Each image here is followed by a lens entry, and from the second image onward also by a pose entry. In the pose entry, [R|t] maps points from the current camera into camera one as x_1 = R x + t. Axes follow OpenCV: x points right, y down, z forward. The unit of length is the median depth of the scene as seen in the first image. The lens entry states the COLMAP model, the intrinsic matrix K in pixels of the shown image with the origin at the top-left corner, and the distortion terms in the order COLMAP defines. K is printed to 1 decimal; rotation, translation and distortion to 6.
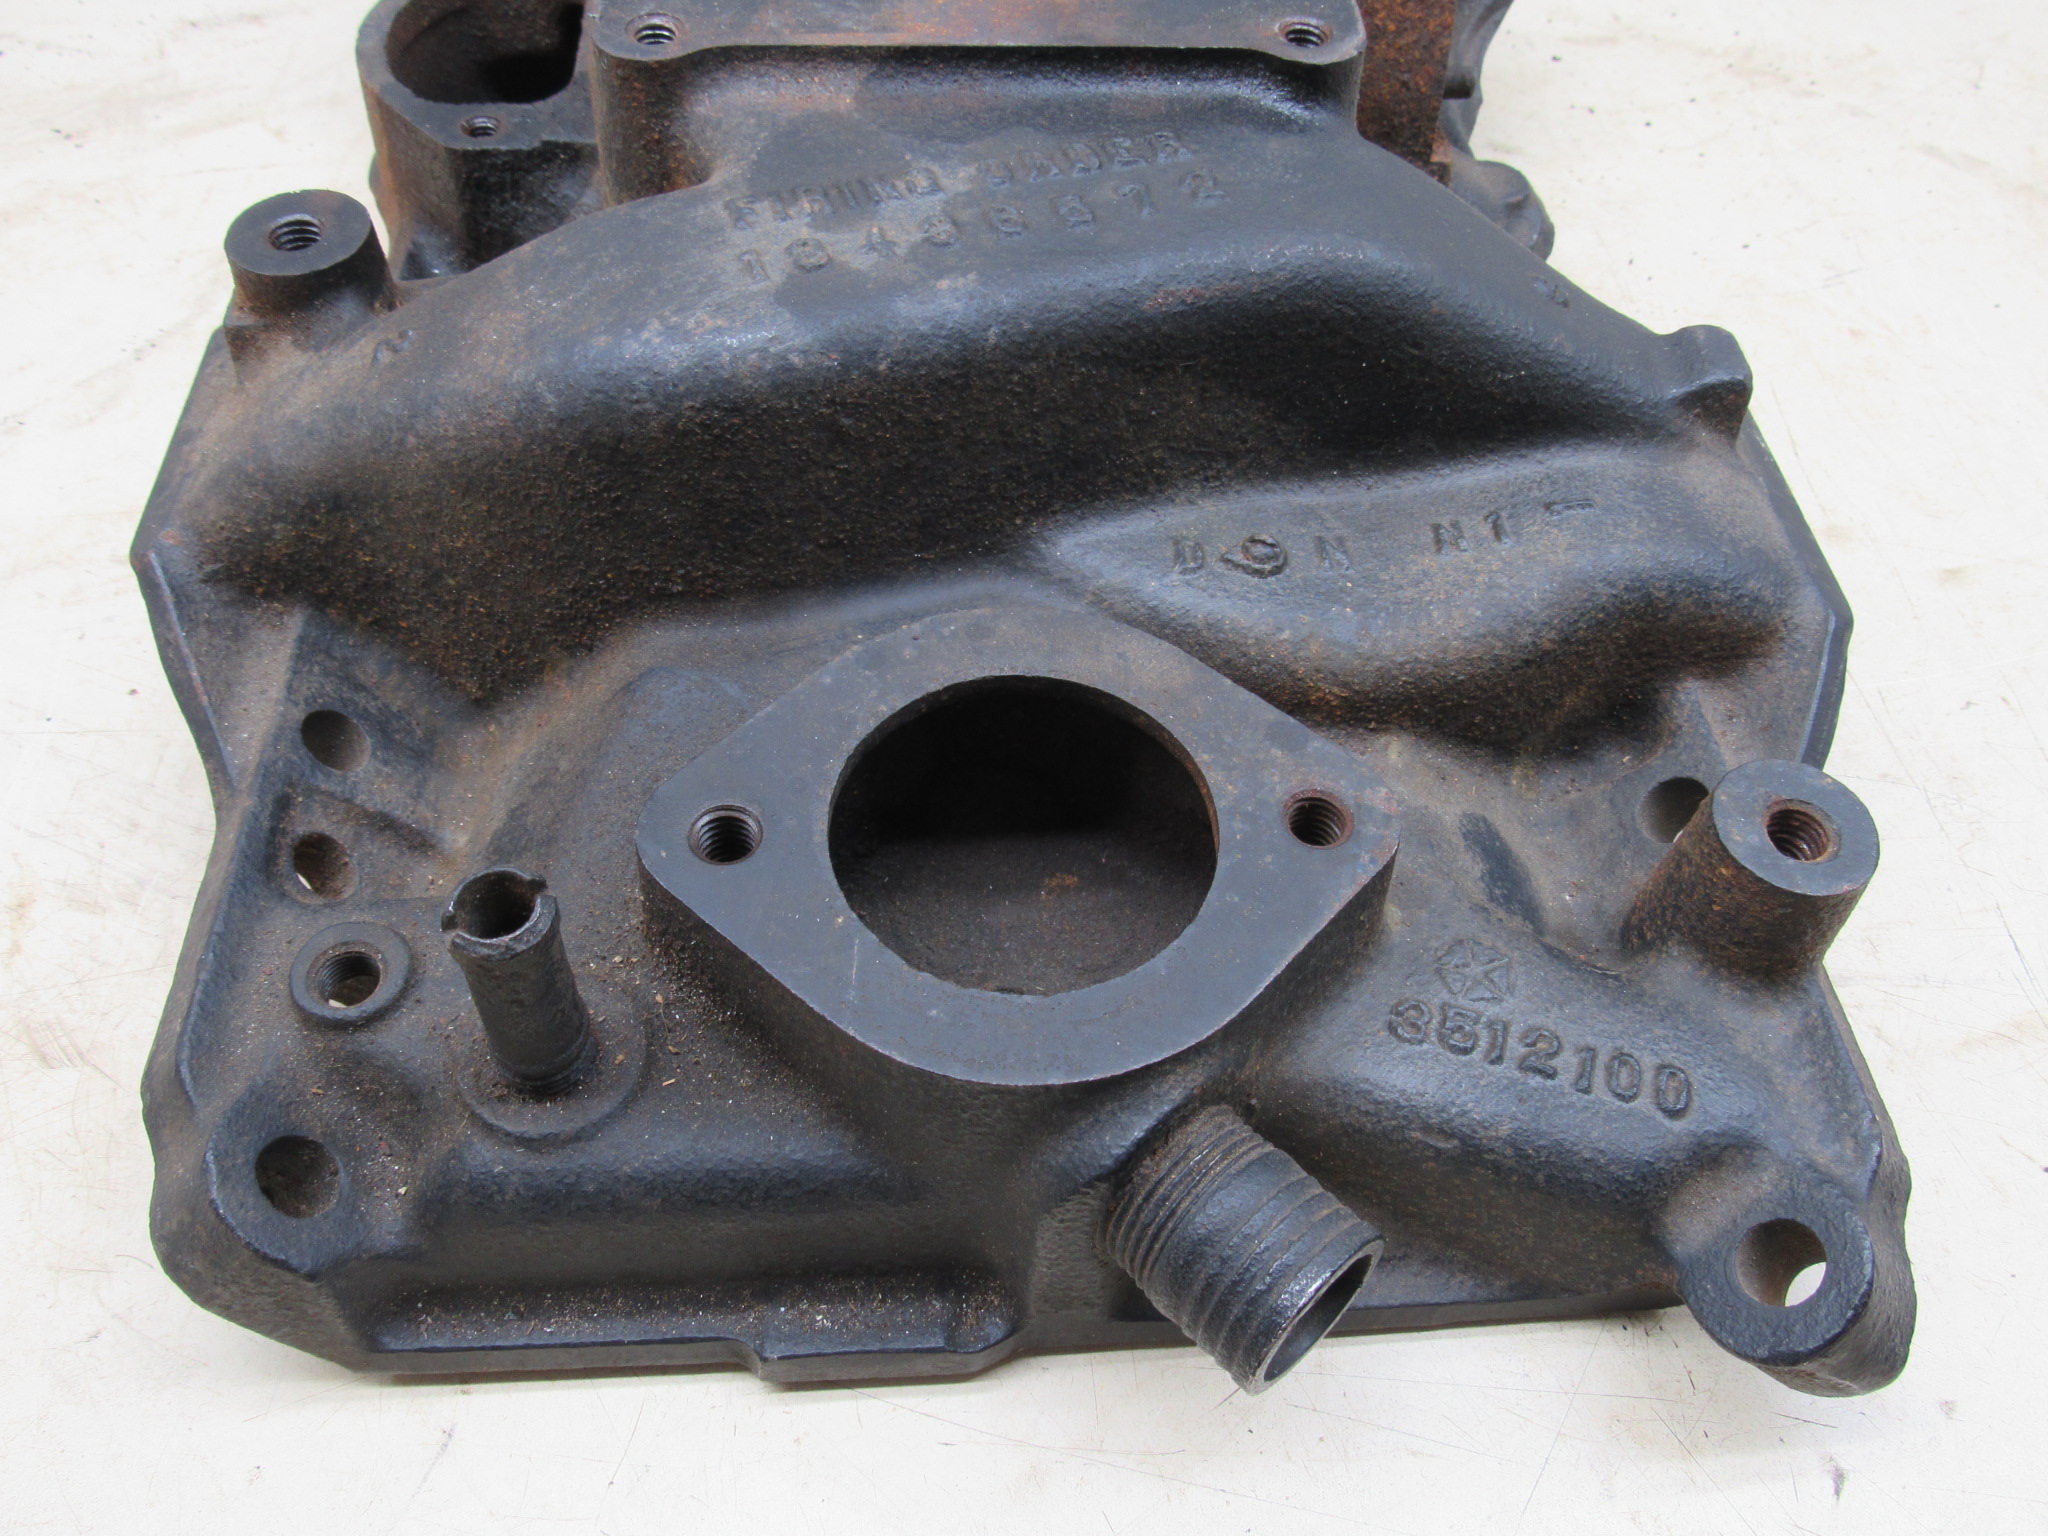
lens RADIAL K [[1762.8, 0, 1020.7], [0, 1762.8, 761.8], [0, 0, 1]] dist [-0.052680, 0.012057]
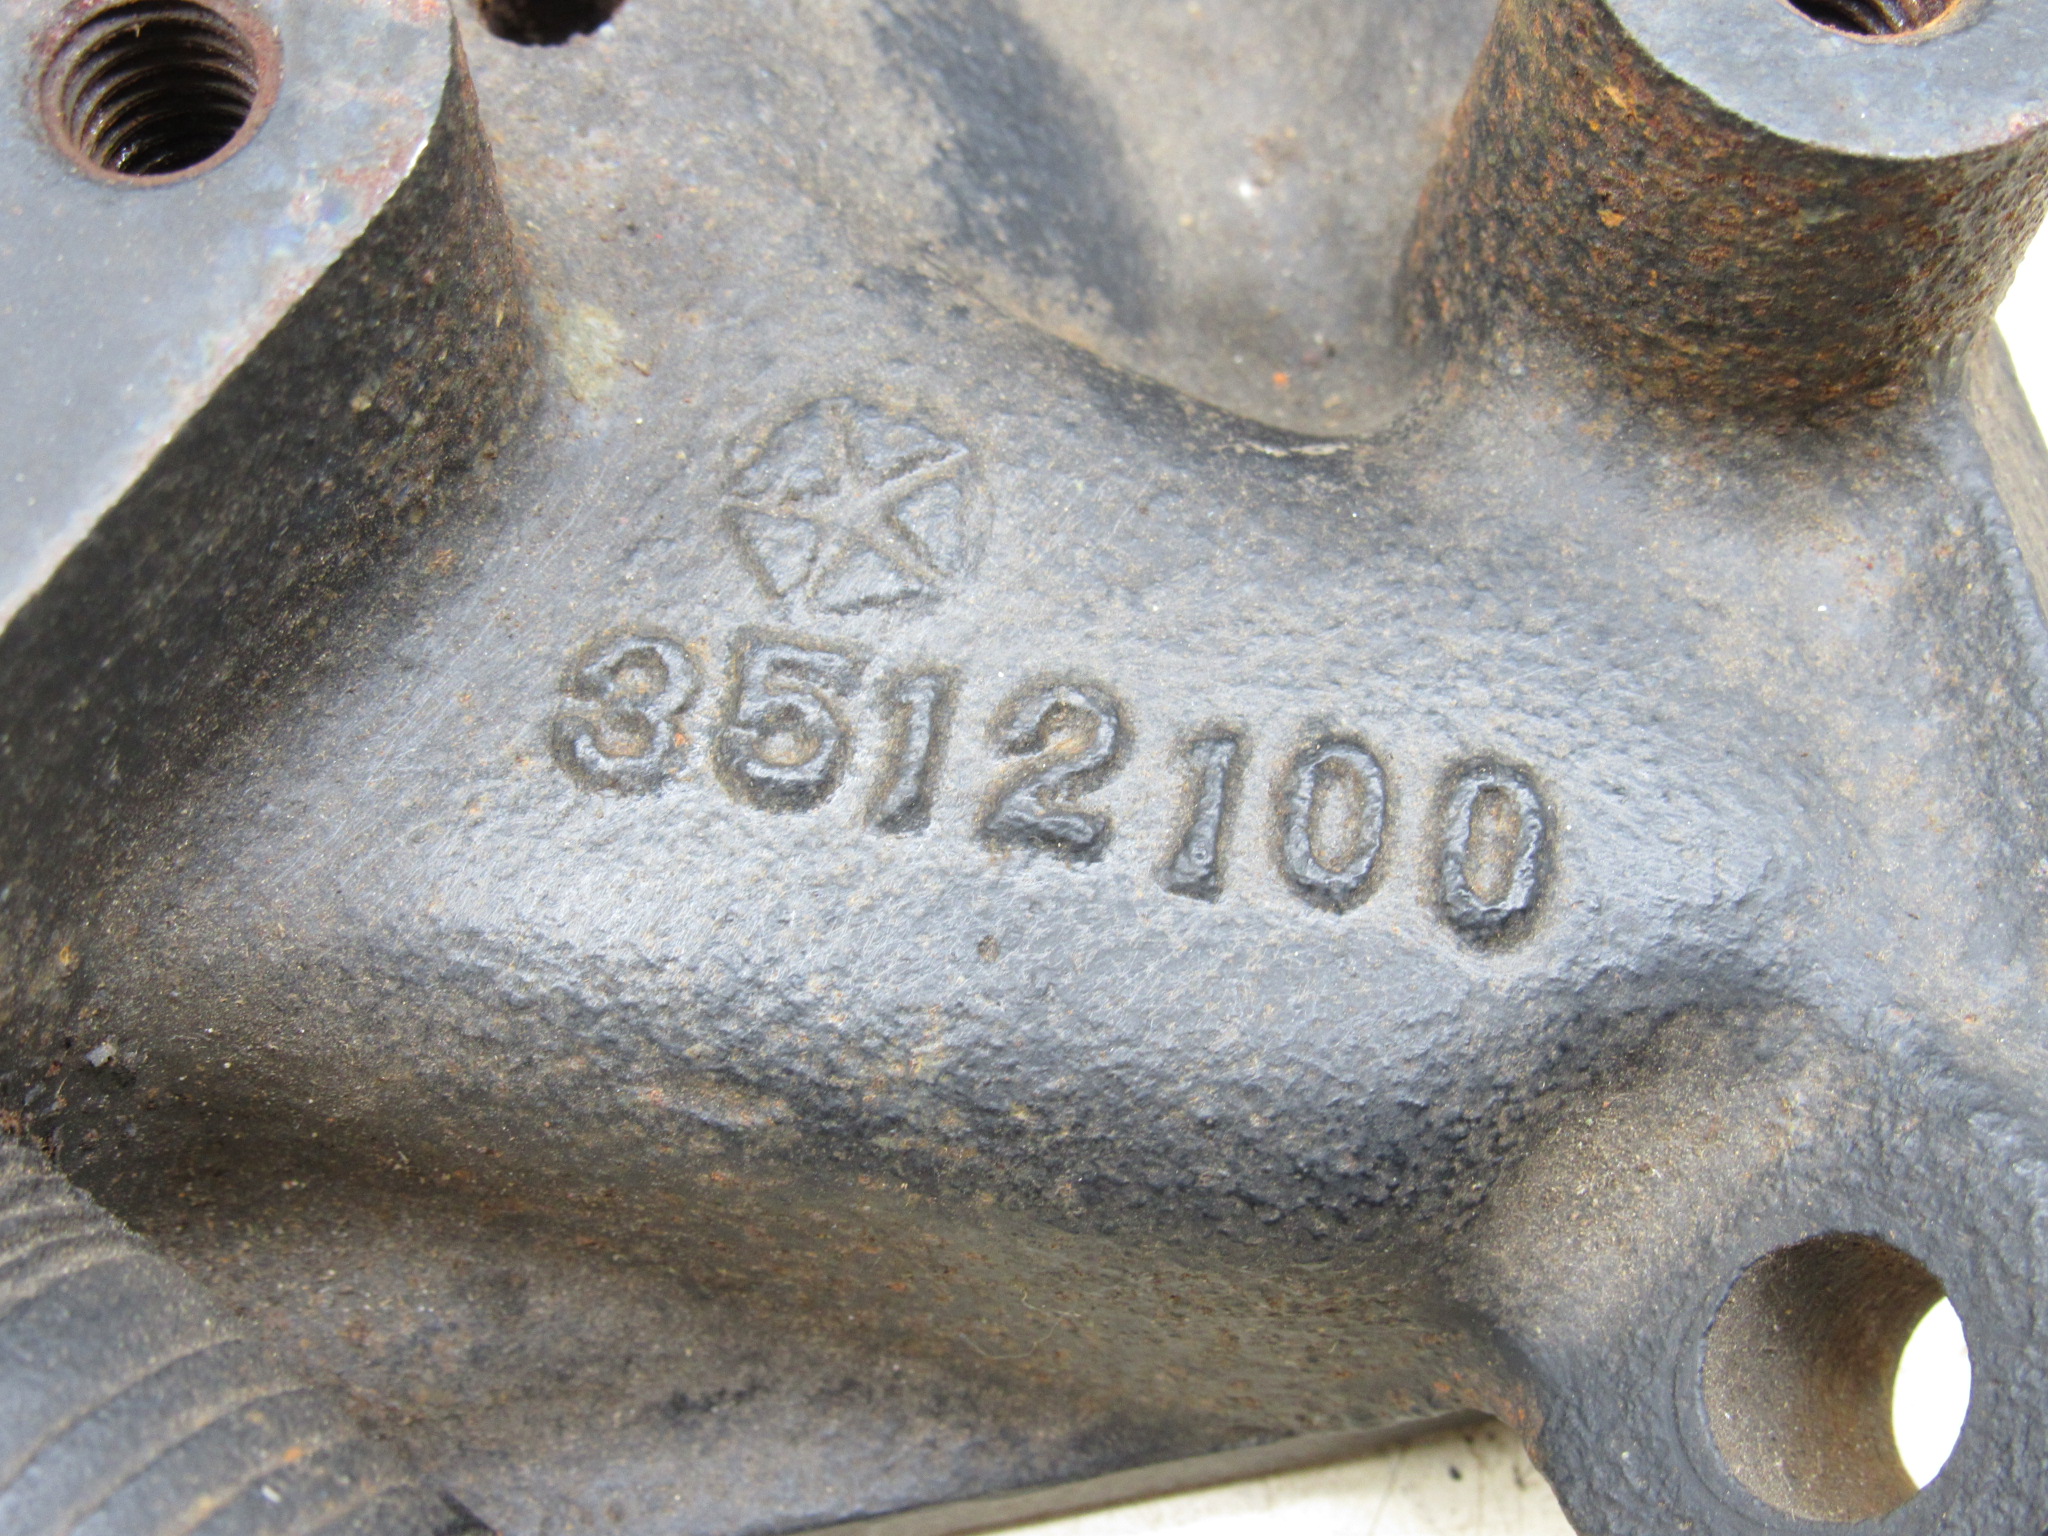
lens RADIAL K [[3253.9, 0, 1022.6], [0, 3253.9, 768.8], [0, 0, 1]] dist [-0.175818, 0.000000]
pose [[0.990648, -0.124618, 0.055560, 0.259225], [0.104741, 0.955535, 0.275648, 0.012697], [-0.087441, -0.267251, 0.959652, 0.467580]]
